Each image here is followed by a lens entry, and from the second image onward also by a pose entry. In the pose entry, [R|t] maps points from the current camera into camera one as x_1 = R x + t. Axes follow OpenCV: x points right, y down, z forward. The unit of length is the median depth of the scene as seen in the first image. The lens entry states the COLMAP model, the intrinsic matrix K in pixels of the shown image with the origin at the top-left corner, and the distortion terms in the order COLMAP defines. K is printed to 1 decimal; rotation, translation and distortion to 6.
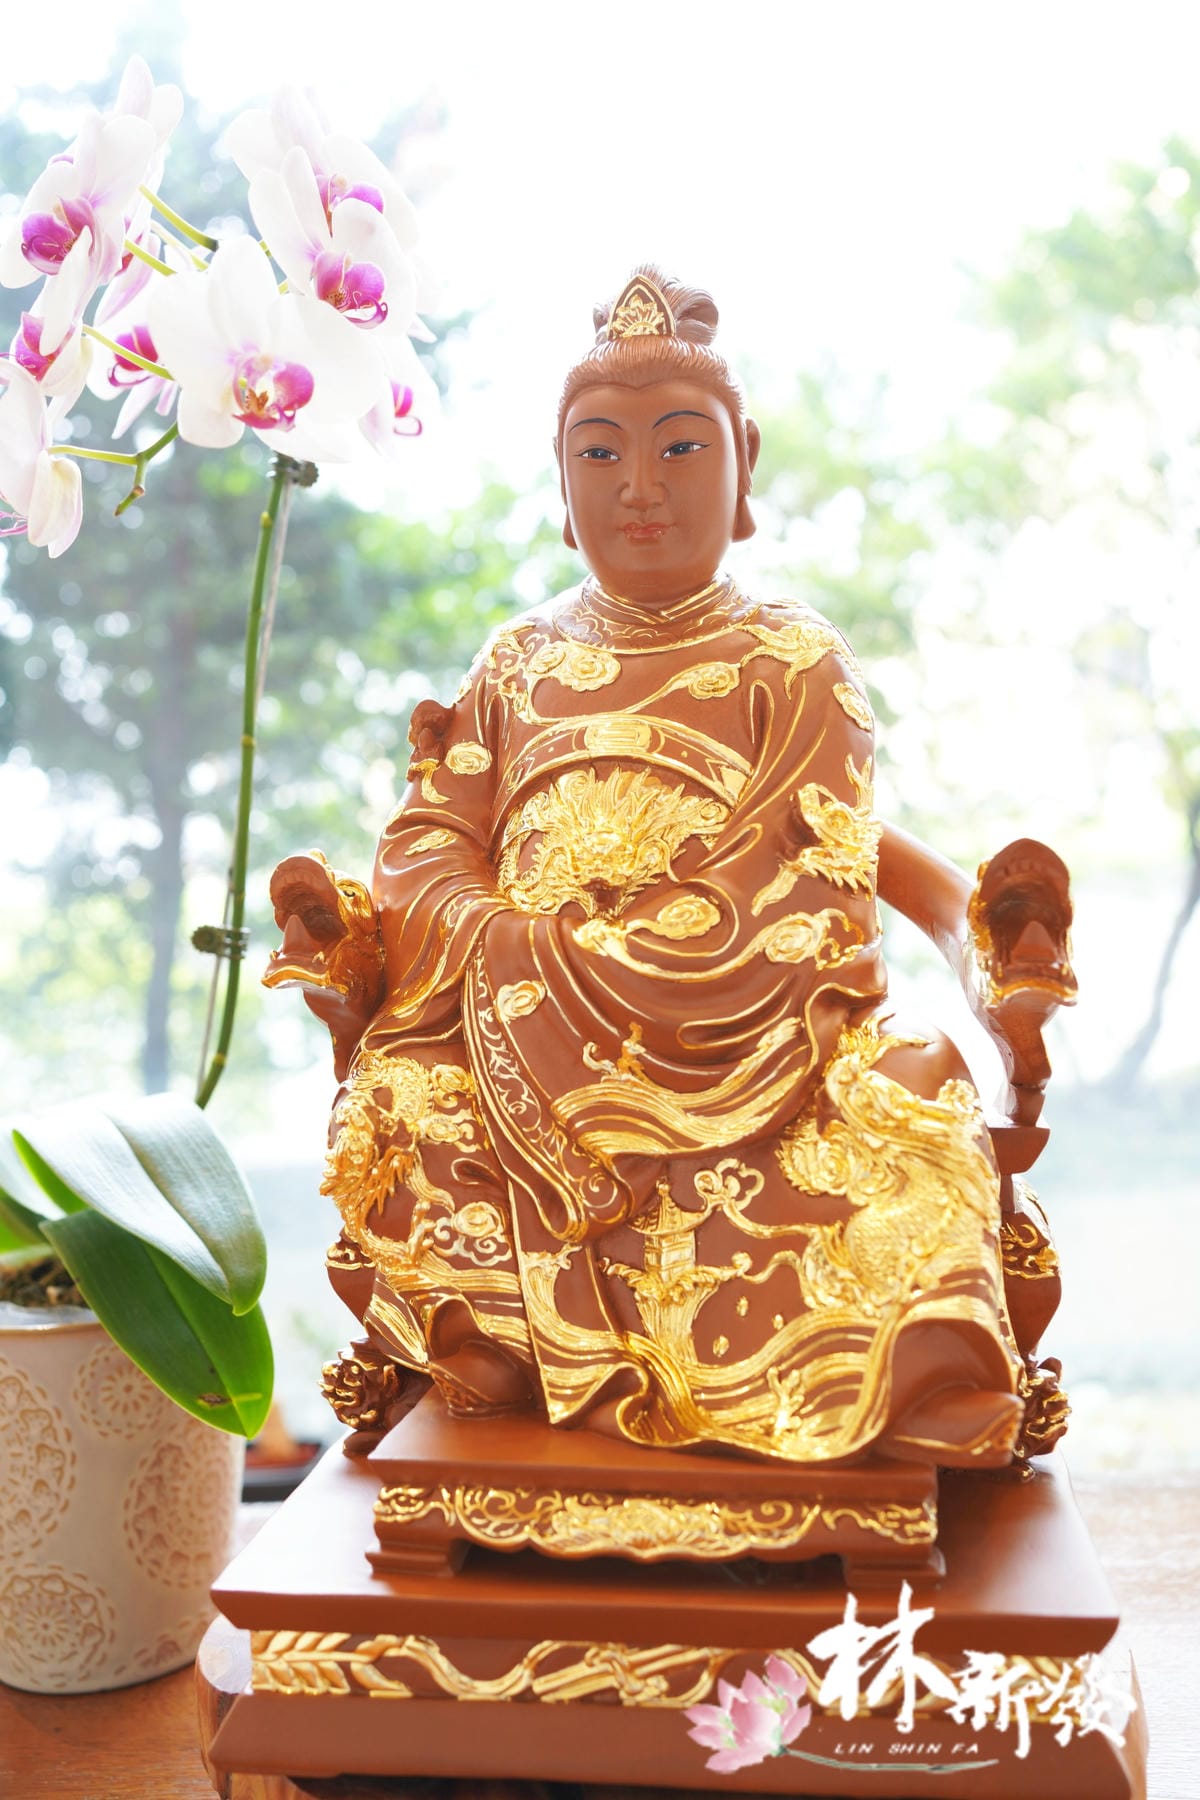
lens RADIAL K [[1831.7, 0, 600.0], [0, 1831.7, 900.0], [0, 0, 1]] dist [0.009077, 0.041819]
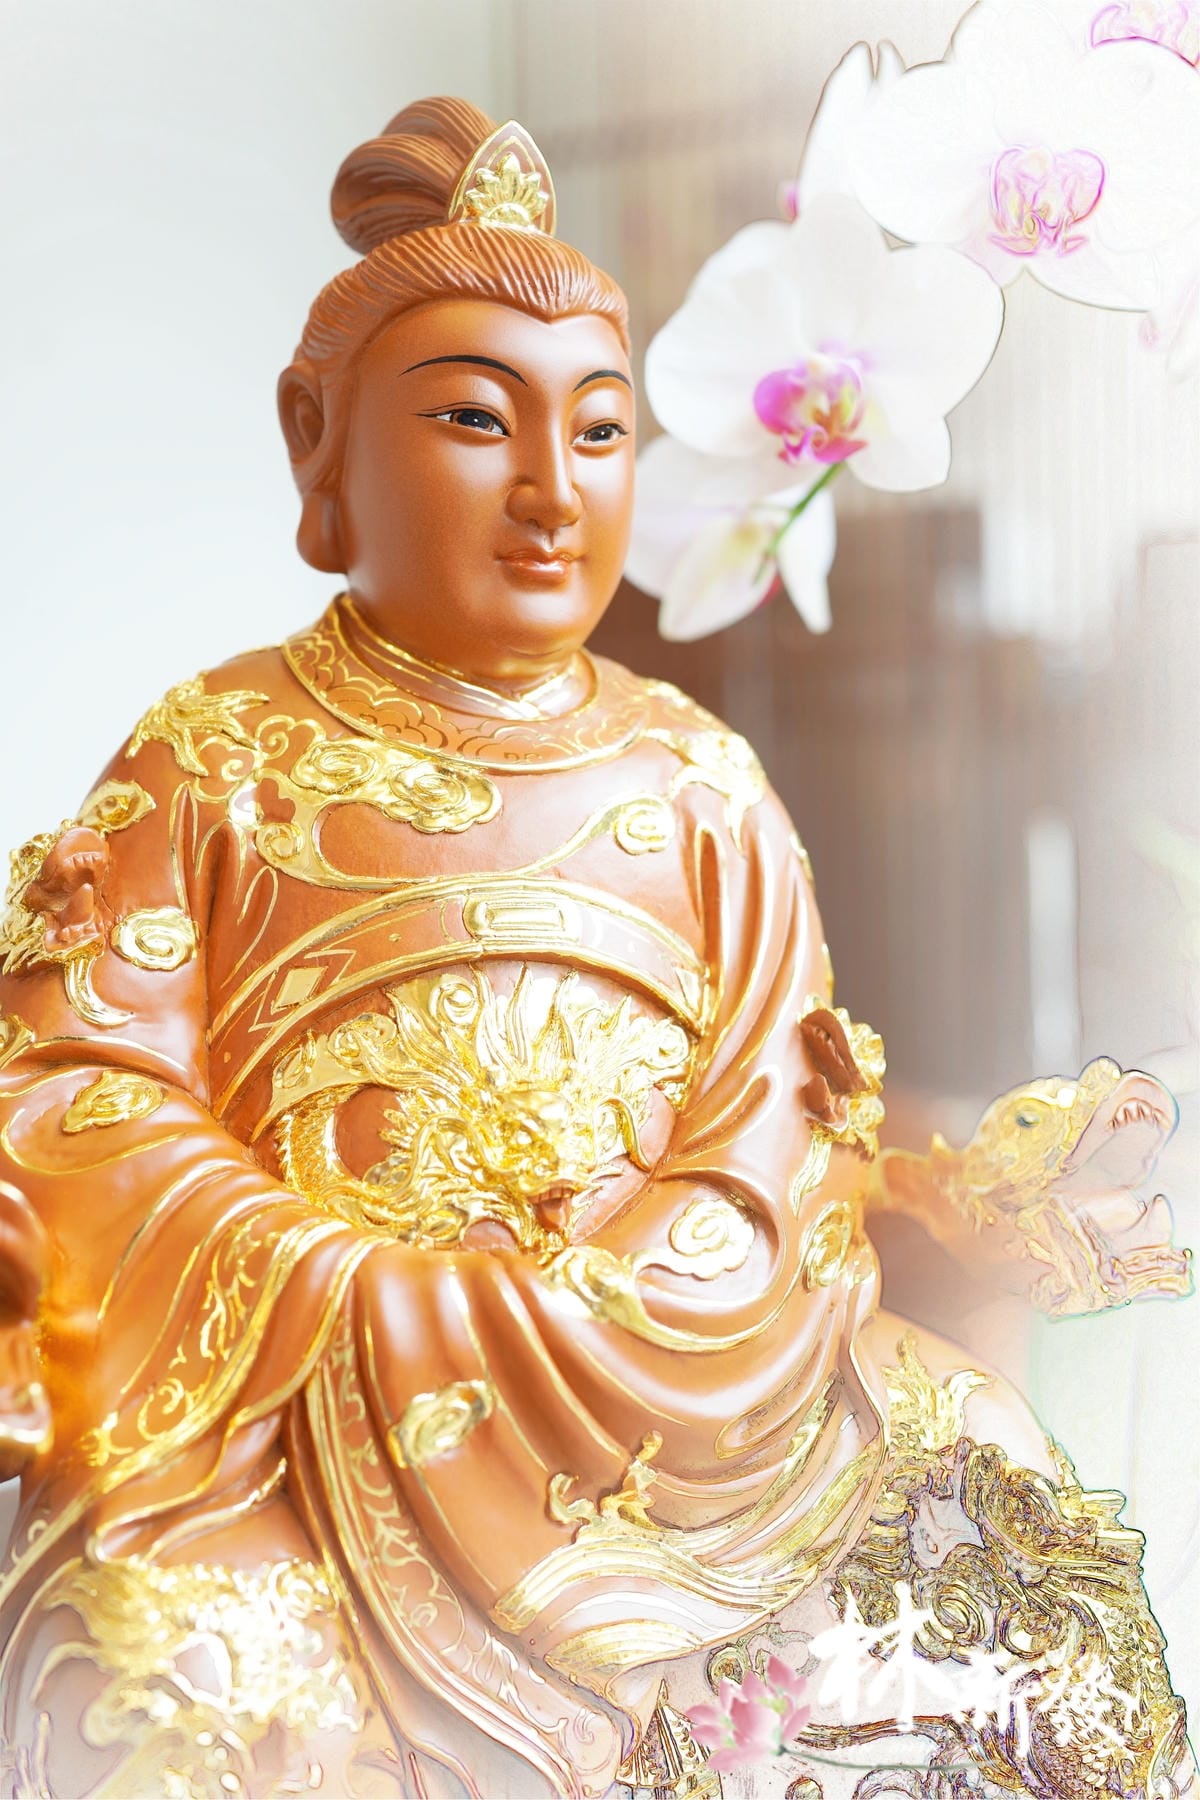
lens RADIAL K [[1831.7, 0, 600.0], [0, 1831.7, 900.0], [0, 0, 1]] dist [0.009077, 0.041819]
pose [[0.784282, -0.015413, 0.620213, -0.342152], [0.016840, 0.999852, 0.003553, -0.100229], [-0.620176, 0.007658, 0.784426, 0.552235]]
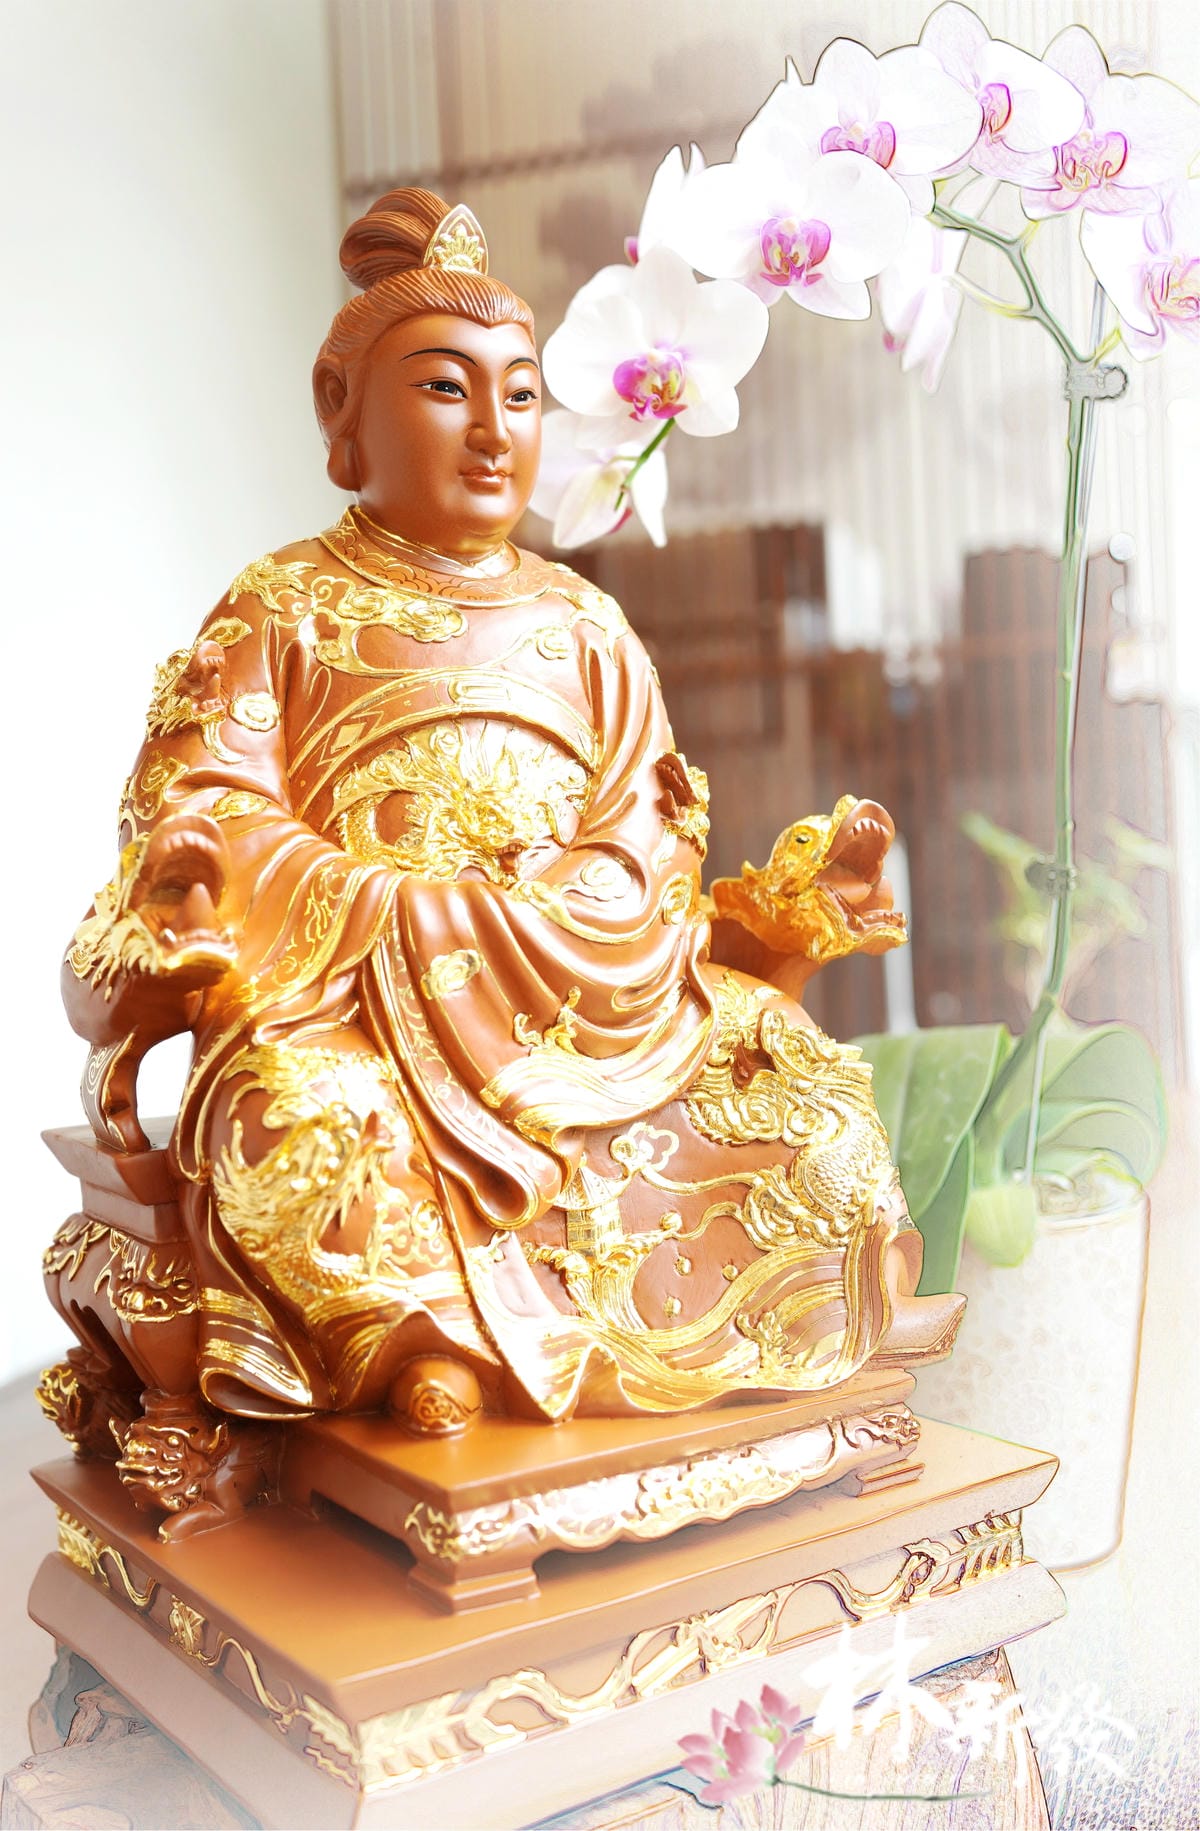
lens RADIAL K [[1913.6, 0, 557.1], [0, 1913.6, 944.9], [0, 0, 1]] dist [-0.000277, 0.010143]
pose [[0.744524, -0.031826, 0.666837, -0.645457], [0.044737, 0.998996, -0.002270, 0.045760], [-0.666095, 0.031522, 0.745201, 0.256695]]
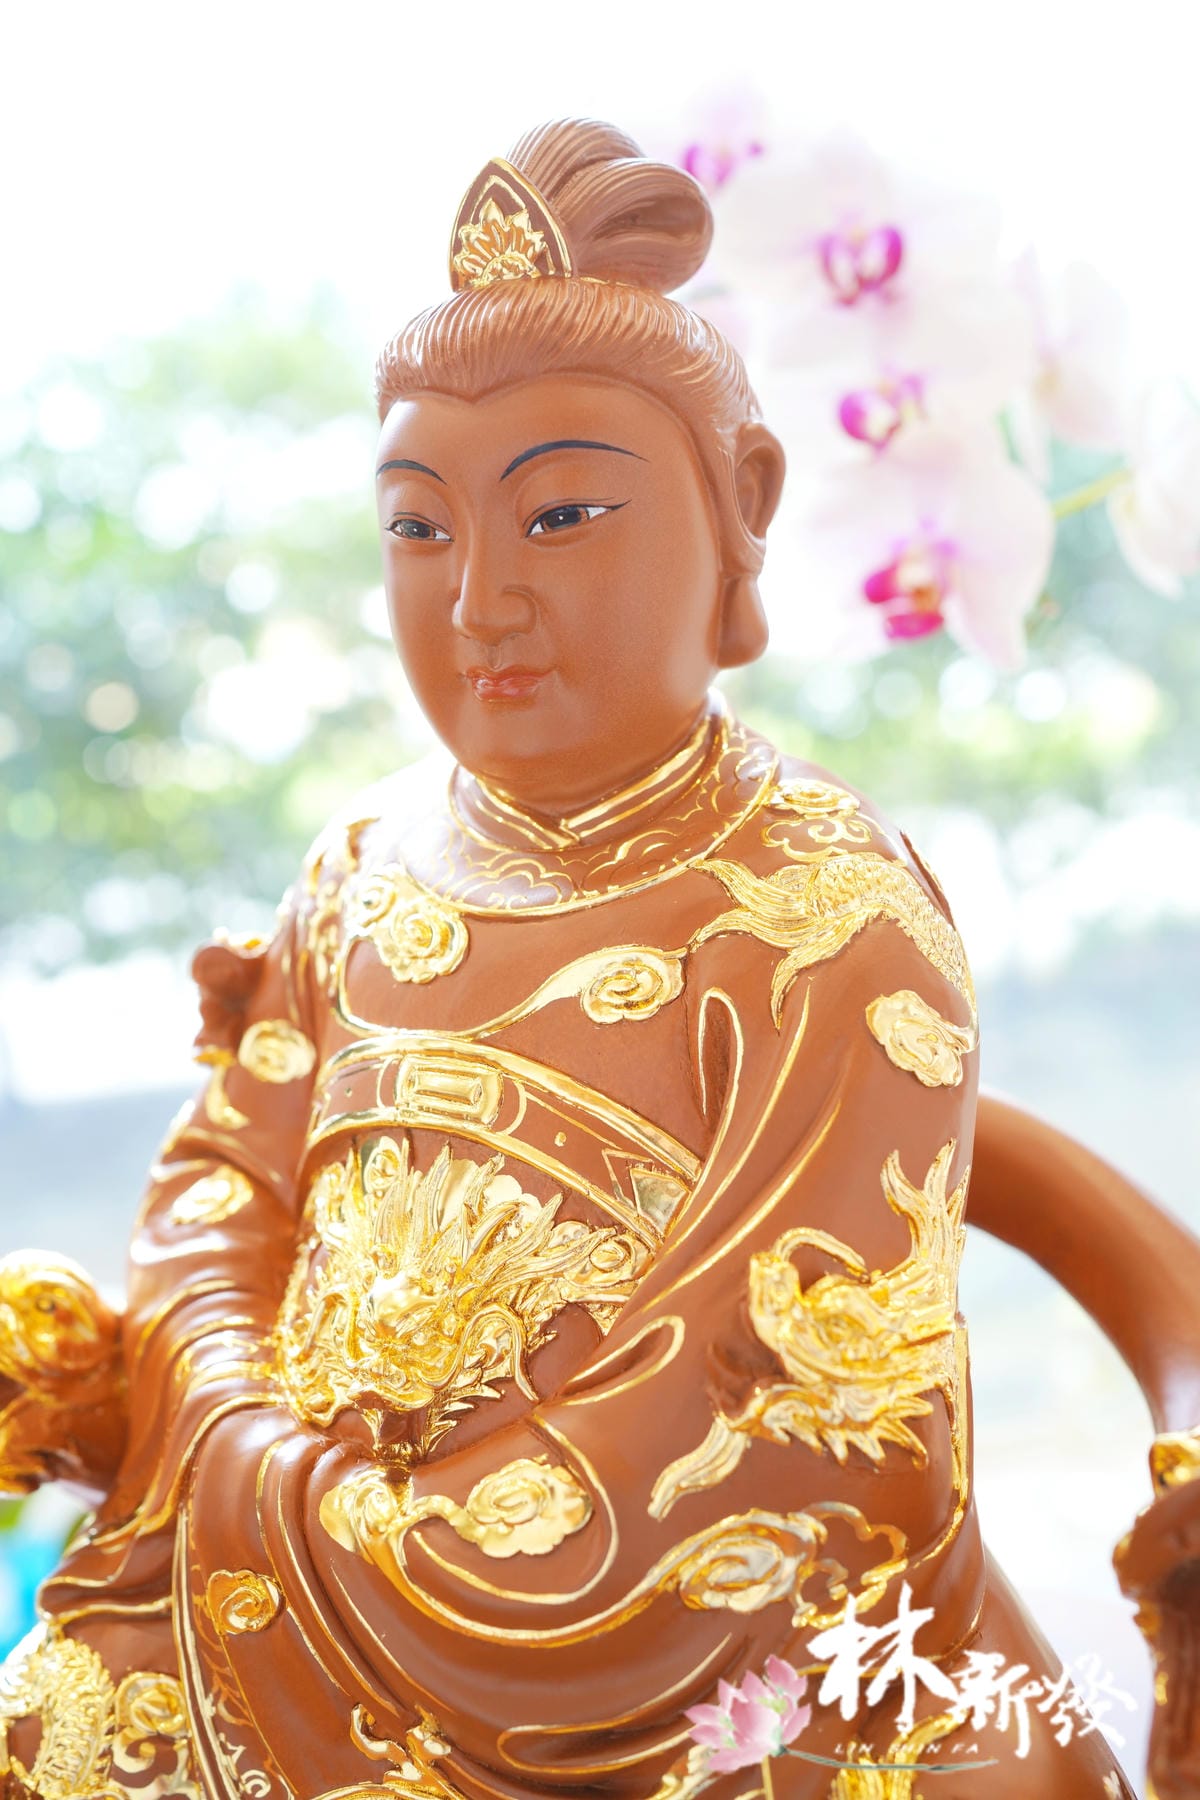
lens RADIAL K [[1831.7, 0, 600.0], [0, 1831.7, 900.0], [0, 0, 1]] dist [0.009077, 0.041819]
pose [[0.968978, 0.016240, -0.246614, 0.185393], [0.007719, 0.995363, 0.095877, -0.199235], [0.247028, -0.094807, 0.964359, 0.539146]]
